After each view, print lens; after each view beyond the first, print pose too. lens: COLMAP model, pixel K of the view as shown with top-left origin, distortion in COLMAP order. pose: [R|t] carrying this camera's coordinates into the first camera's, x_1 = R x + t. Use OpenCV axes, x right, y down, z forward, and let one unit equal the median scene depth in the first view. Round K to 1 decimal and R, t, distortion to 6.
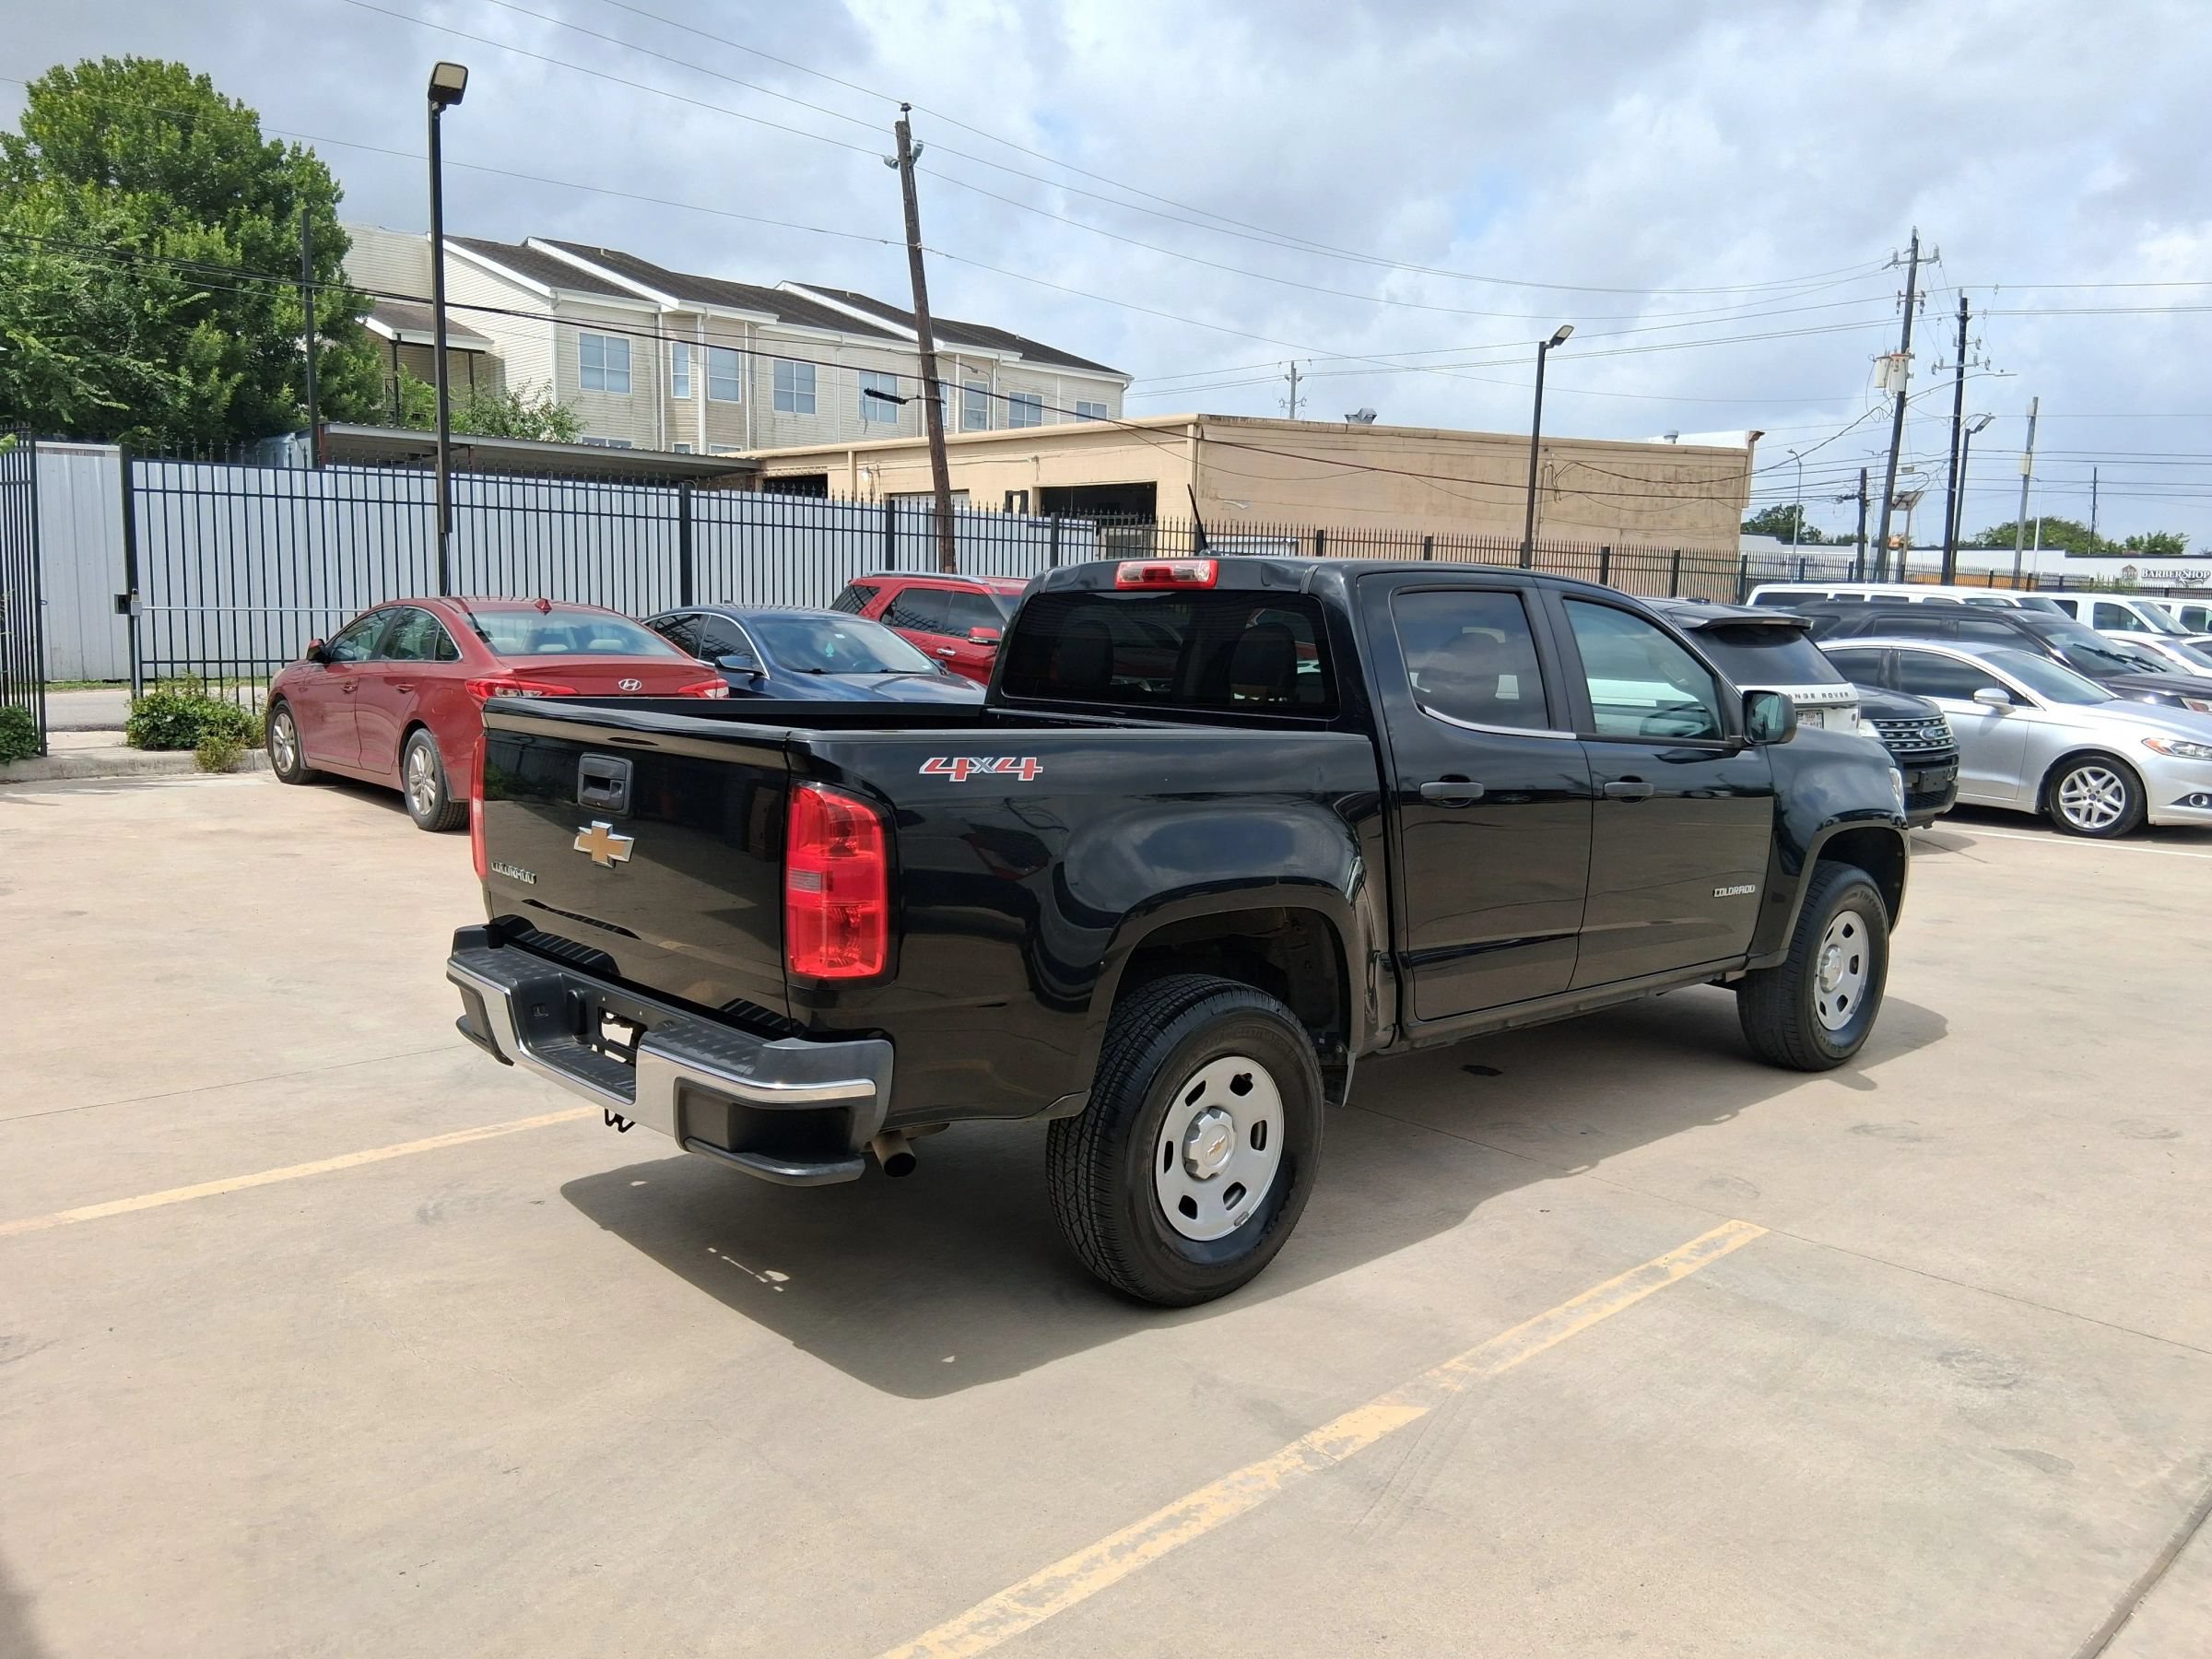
lens RADIAL K [[1671.5, 0, 1108.2], [0, 1671.5, 815.7], [0, 0, 1]] dist [0.075137, -0.130242]
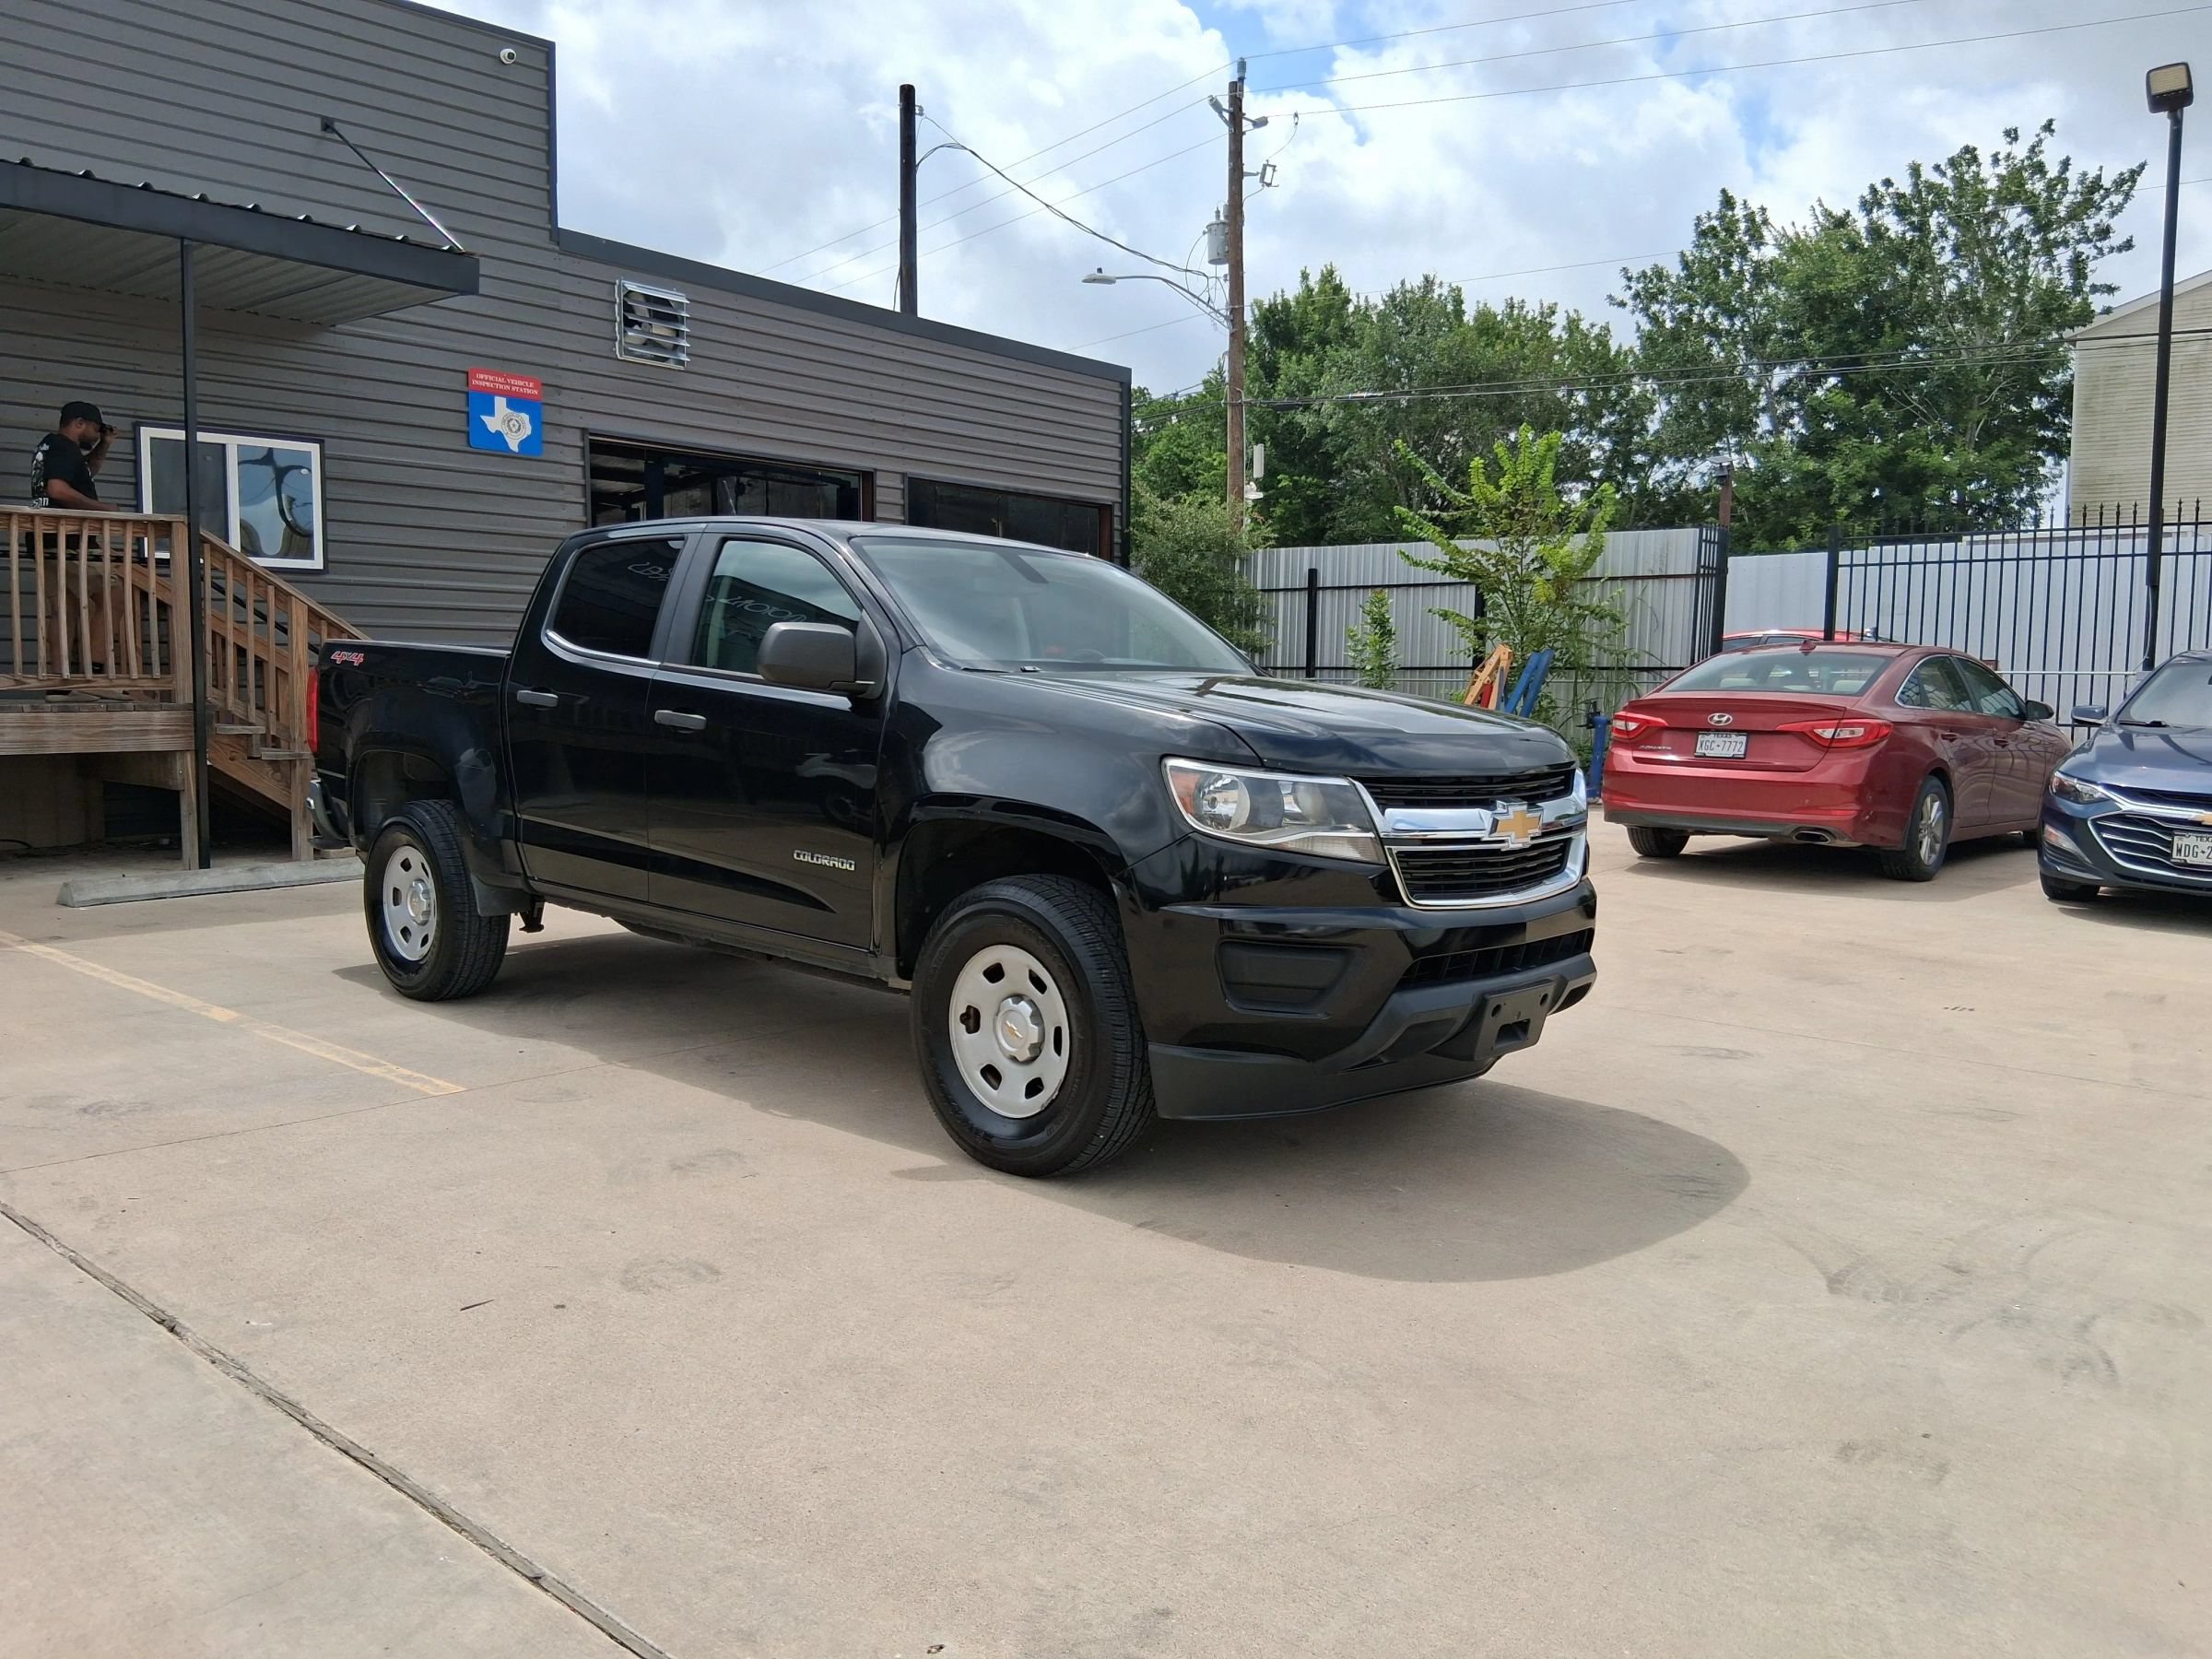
lens RADIAL K [[1671.5, 0, 1104.2], [0, 1671.5, 832.5], [0, 0, 1]] dist [0.075137, -0.130242]
pose [[0.079440, 0.064886, -0.994726, 1.569139], [-0.134916, 0.989397, 0.053764, -0.042657], [0.987667, 0.129933, 0.087351, 1.365907]]
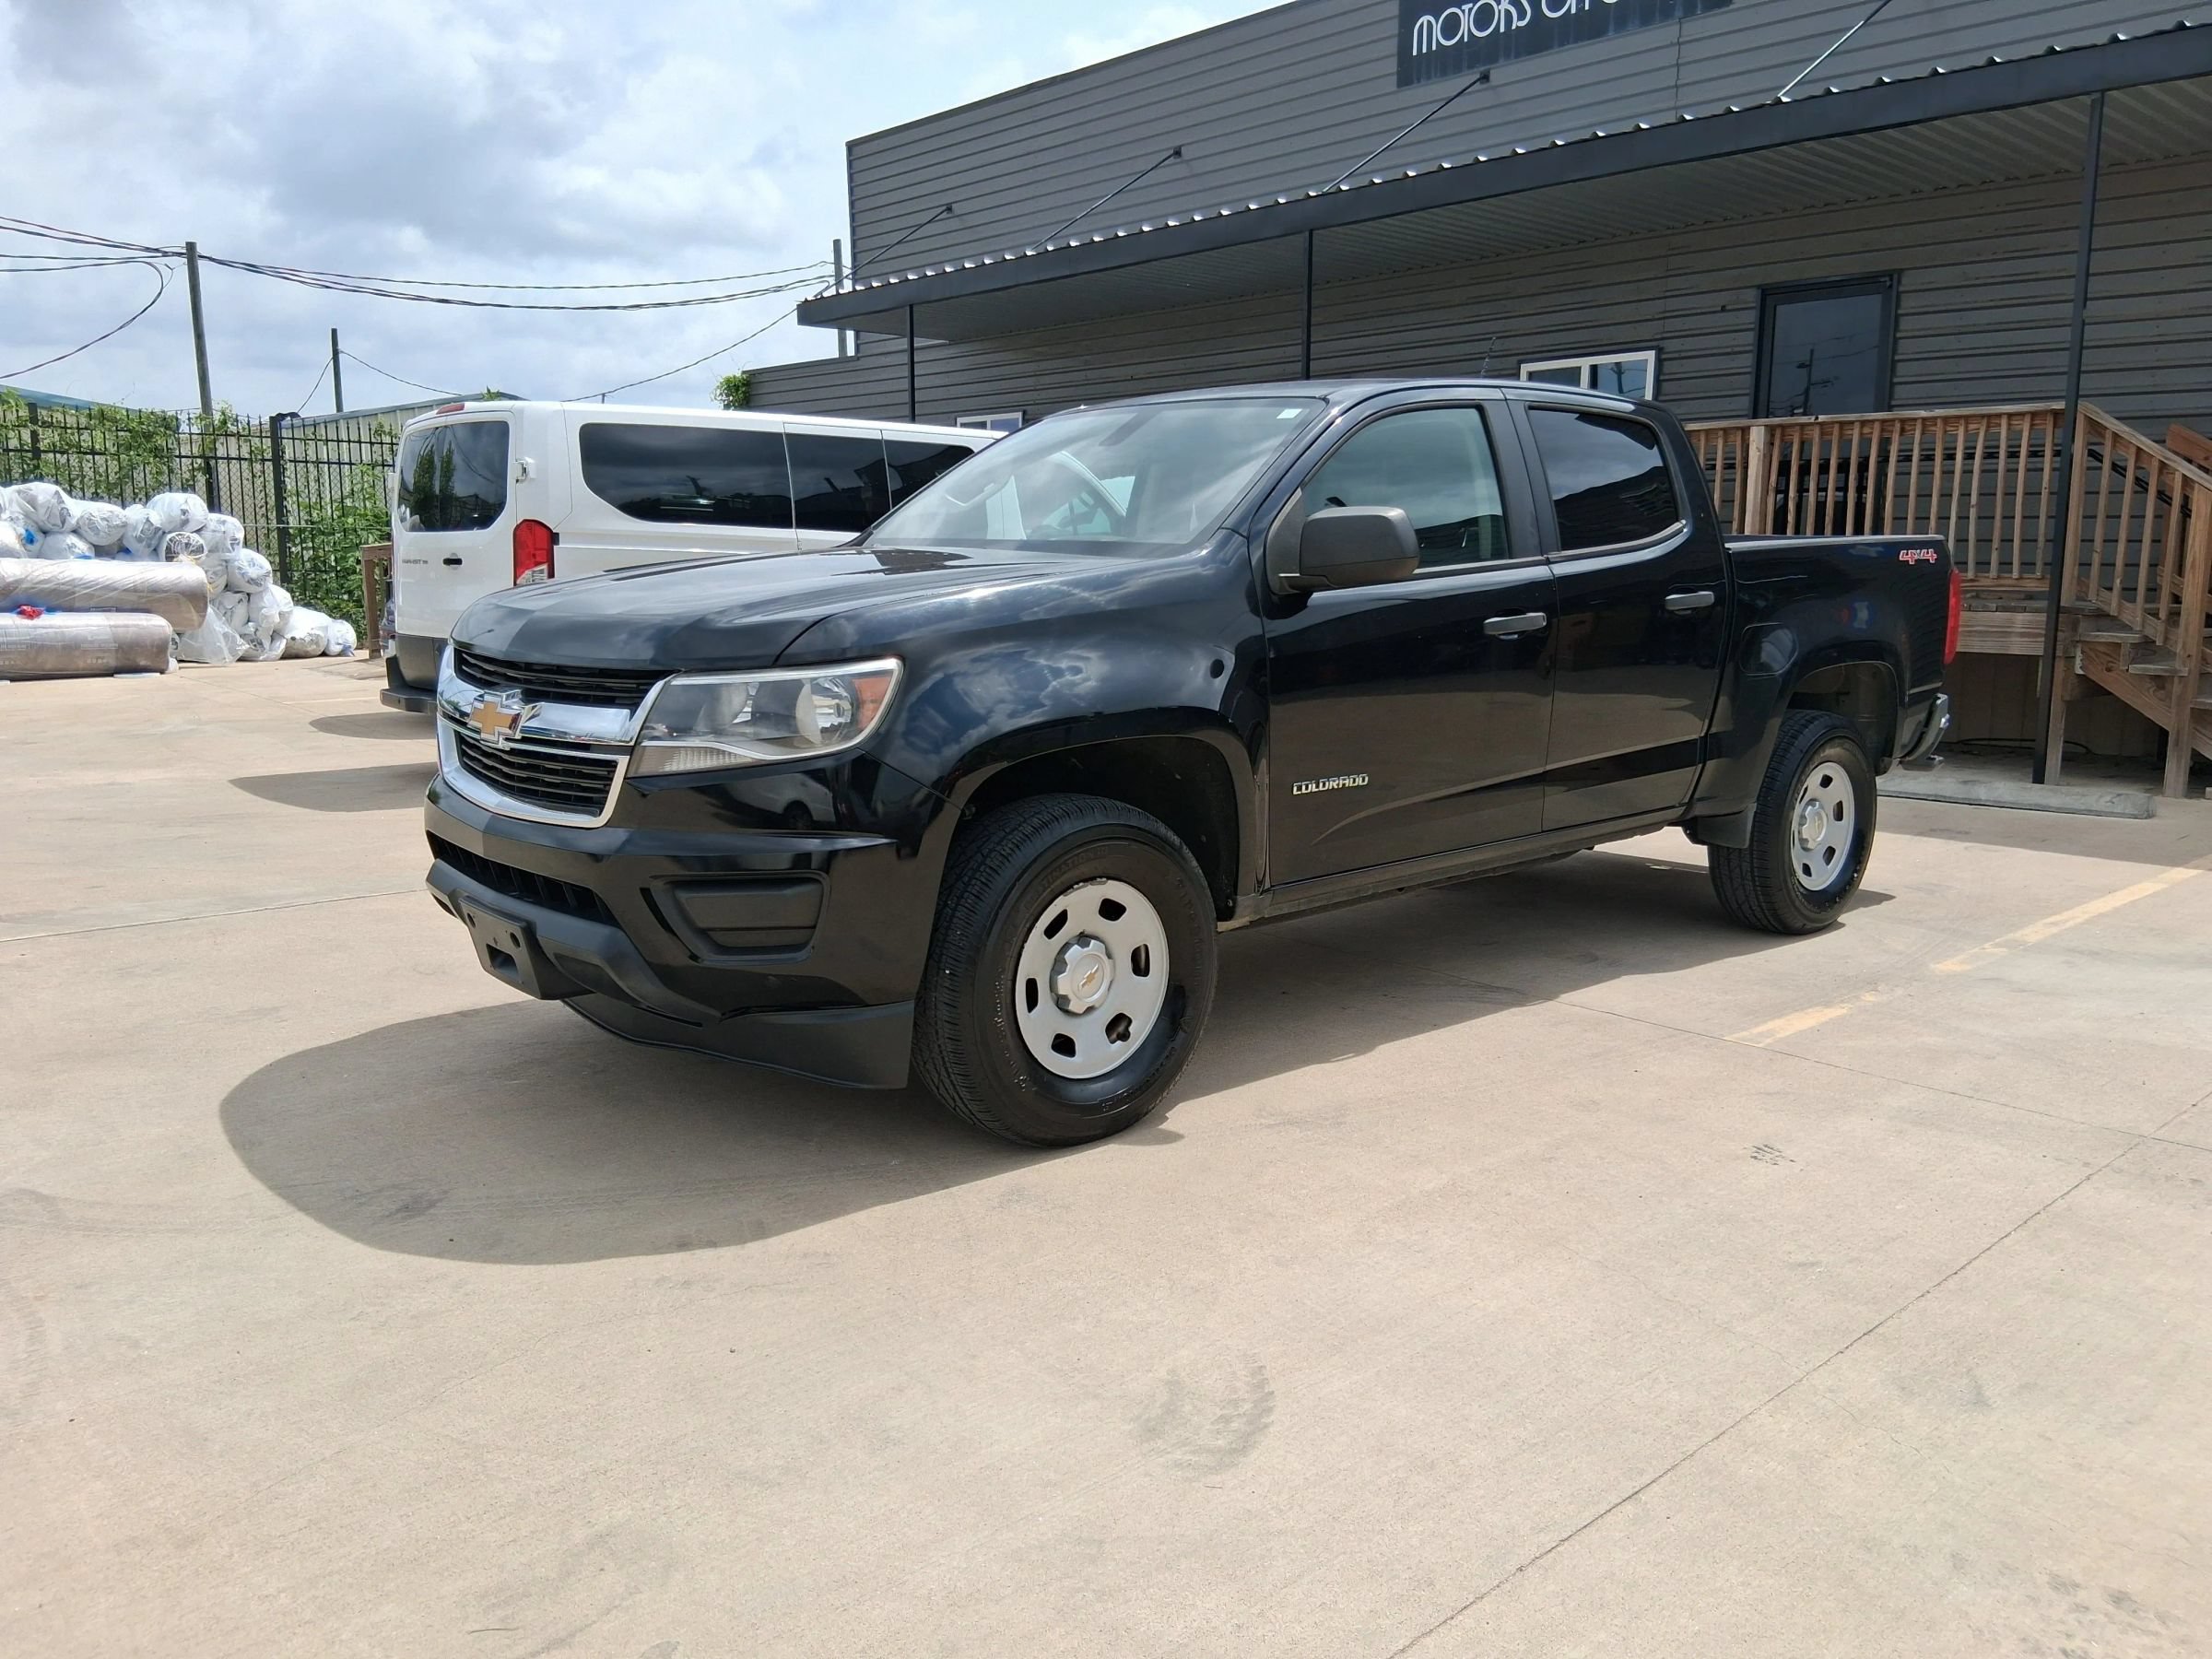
lens RADIAL K [[1671.5, 0, 1108.7], [0, 1671.5, 825.1], [0, 0, 1]] dist [0.075137, -0.130242]
pose [[-0.999039, -0.038674, 0.020632, 0.310631], [-0.031413, 0.959966, 0.278349, -0.214580], [-0.030571, 0.277434, -0.960258, 2.476417]]
